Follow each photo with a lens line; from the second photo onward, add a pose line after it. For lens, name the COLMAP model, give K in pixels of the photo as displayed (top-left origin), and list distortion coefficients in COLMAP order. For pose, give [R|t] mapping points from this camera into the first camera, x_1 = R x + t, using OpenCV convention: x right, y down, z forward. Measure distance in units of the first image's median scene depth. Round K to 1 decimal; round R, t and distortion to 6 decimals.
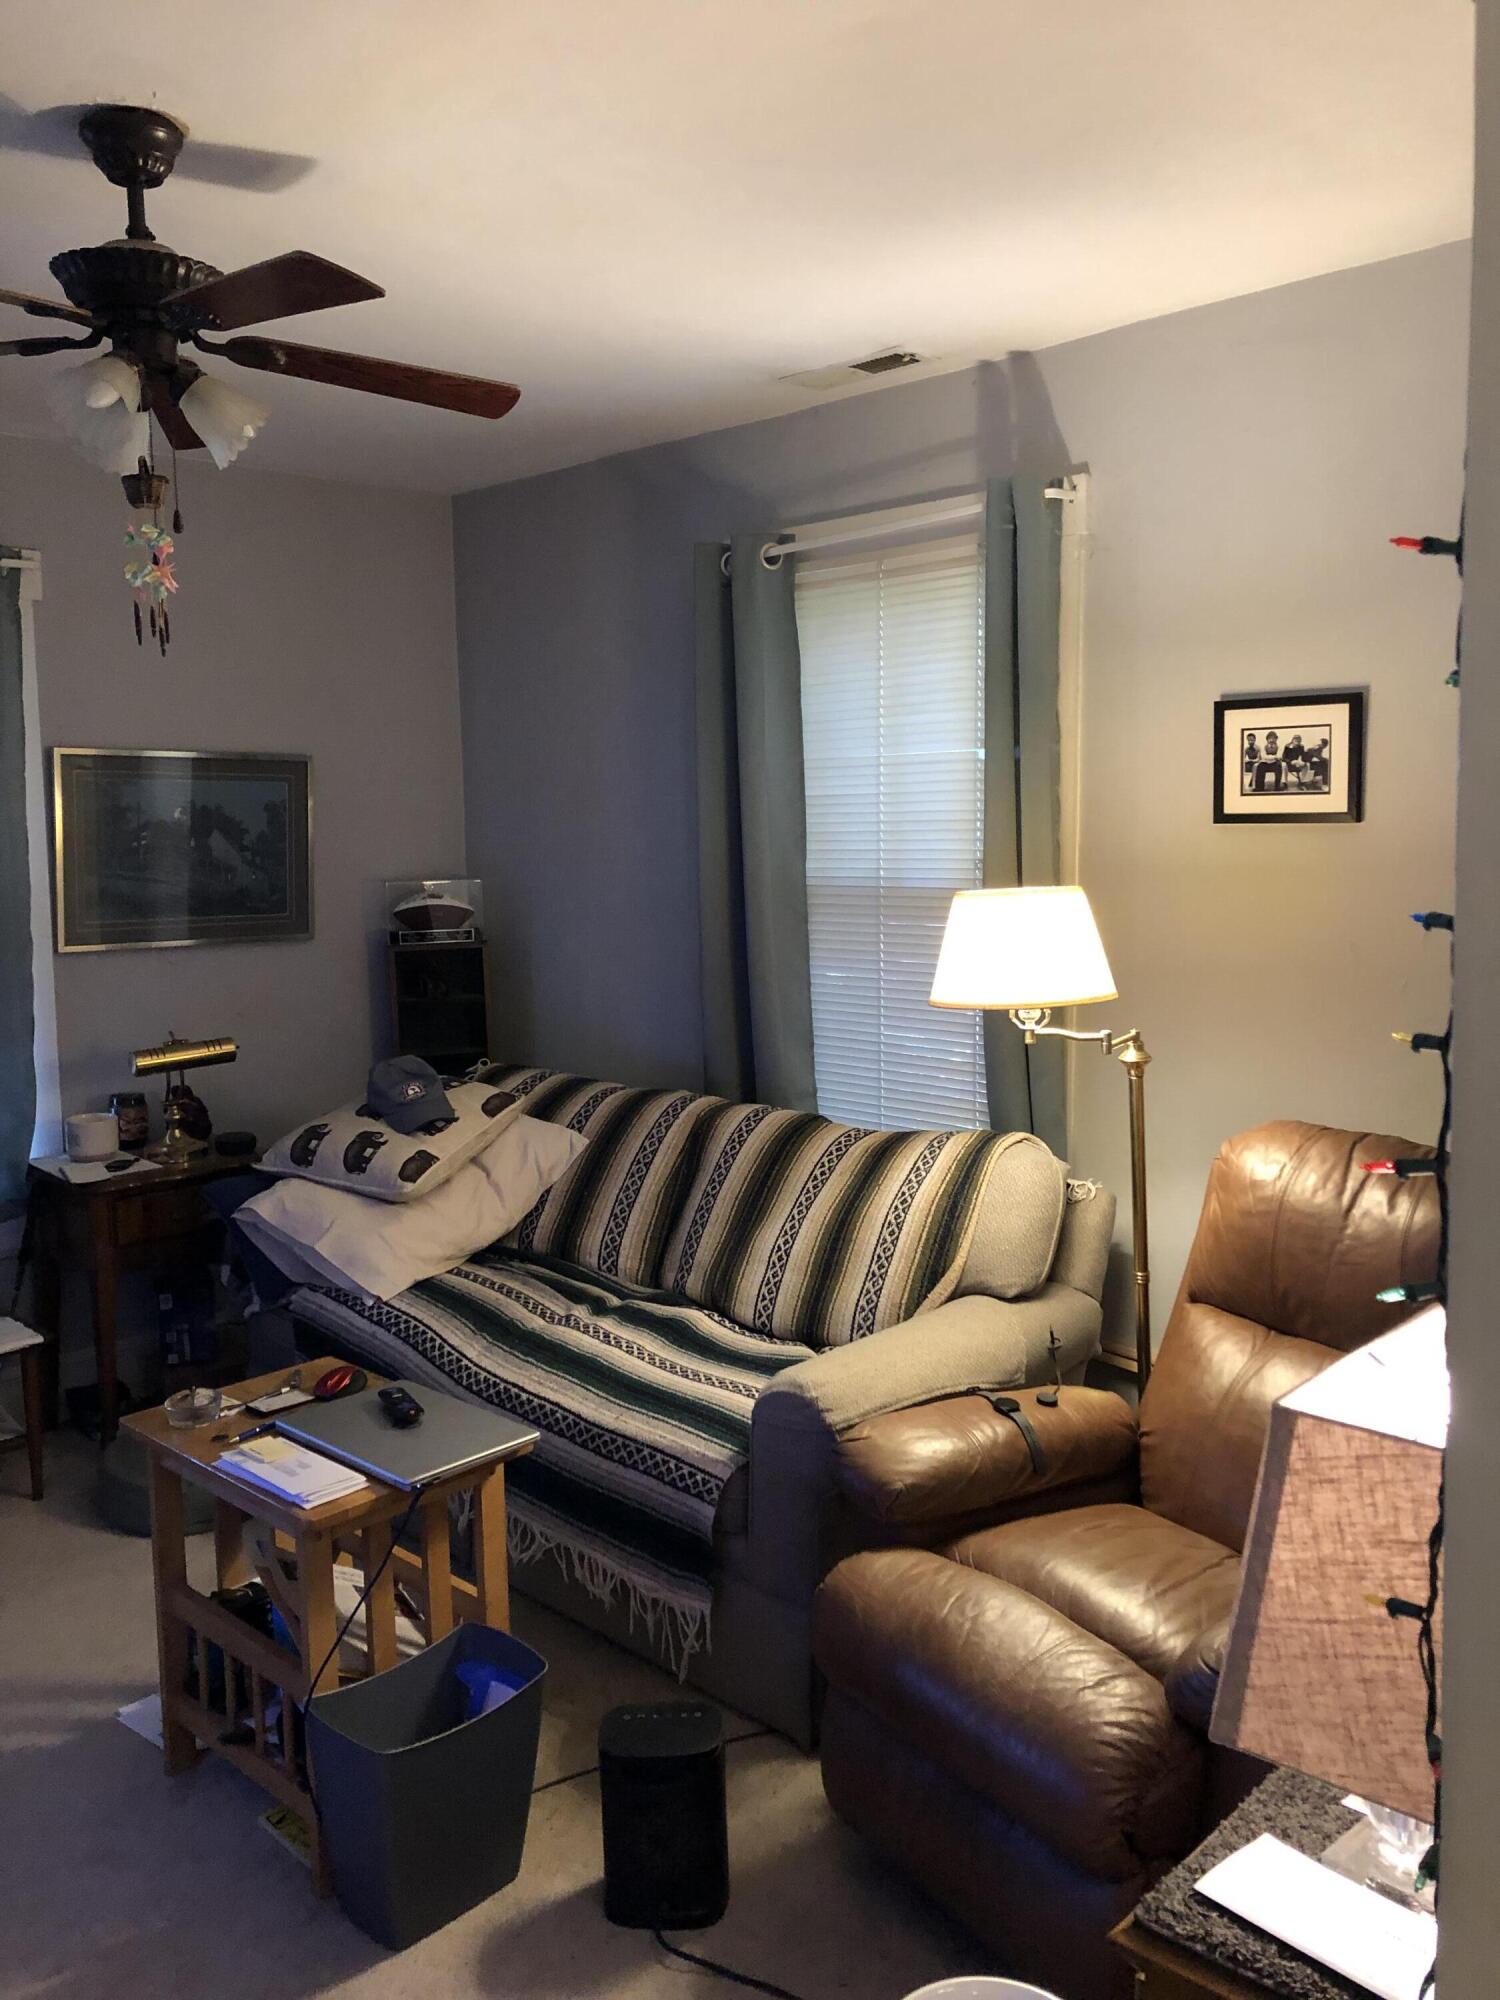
lens RADIAL K [[1631.4, 0, 763.0], [0, 1631.4, 982.3], [0, 0, 1]] dist [0.050545, -0.045446]
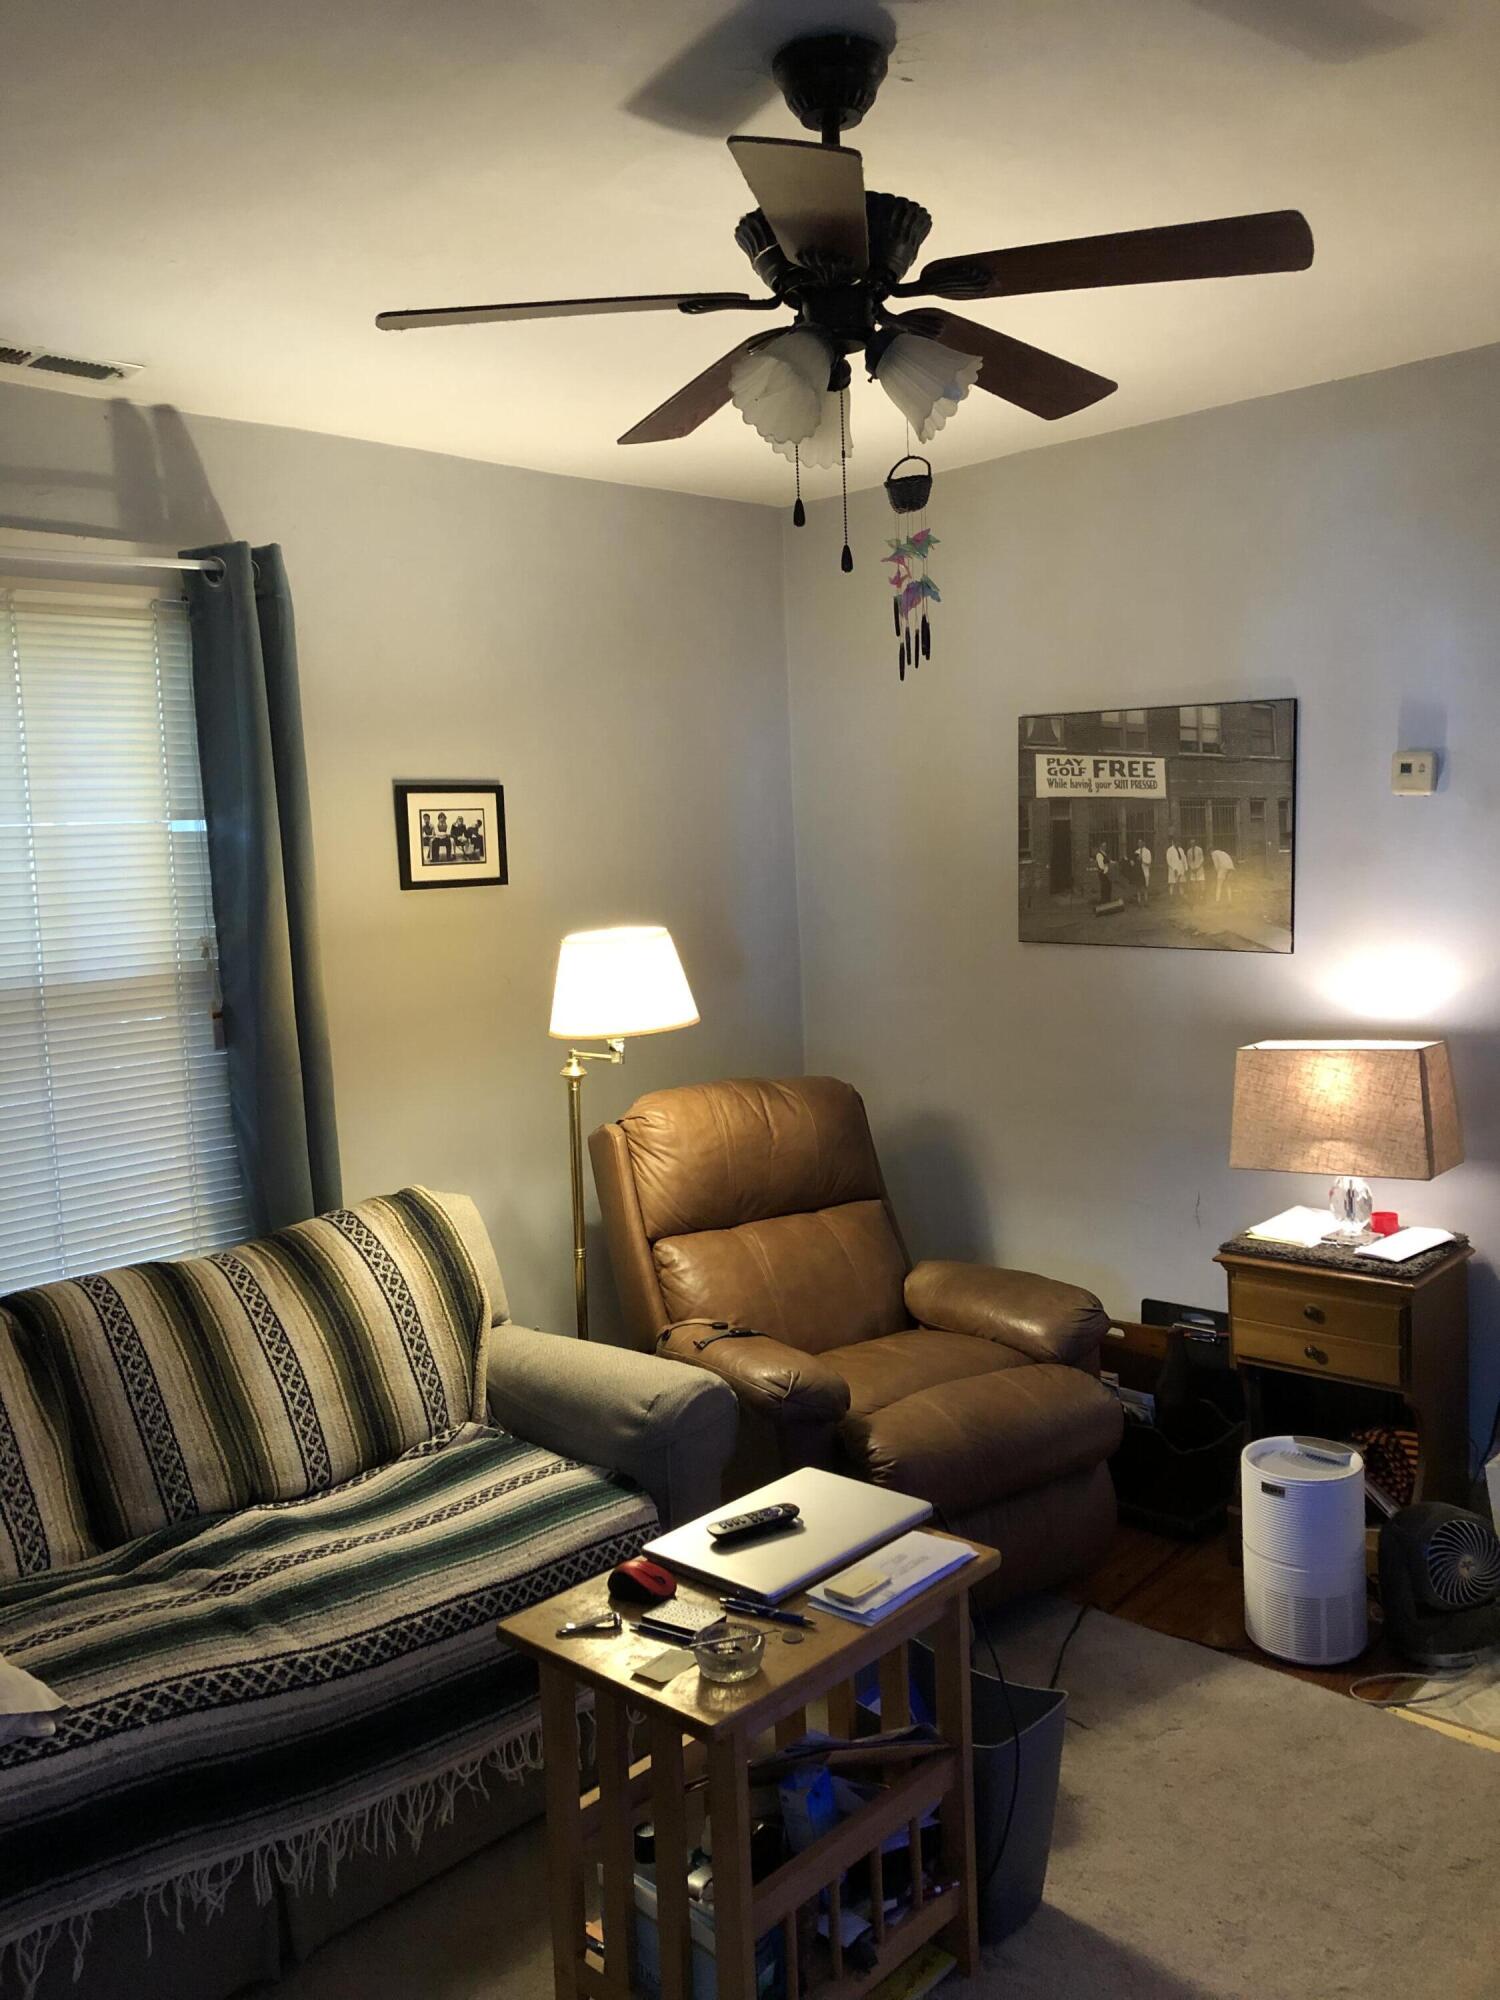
lens RADIAL K [[1631.4, 0, 749.5], [0, 1631.4, 989.9], [0, 0, 1]] dist [0.050545, -0.045446]
pose [[-0.009582, -0.072903, 0.997293, -0.909137], [0.152832, 0.985514, 0.073511, -0.078203], [-0.988206, 0.153123, 0.001698, 0.795979]]
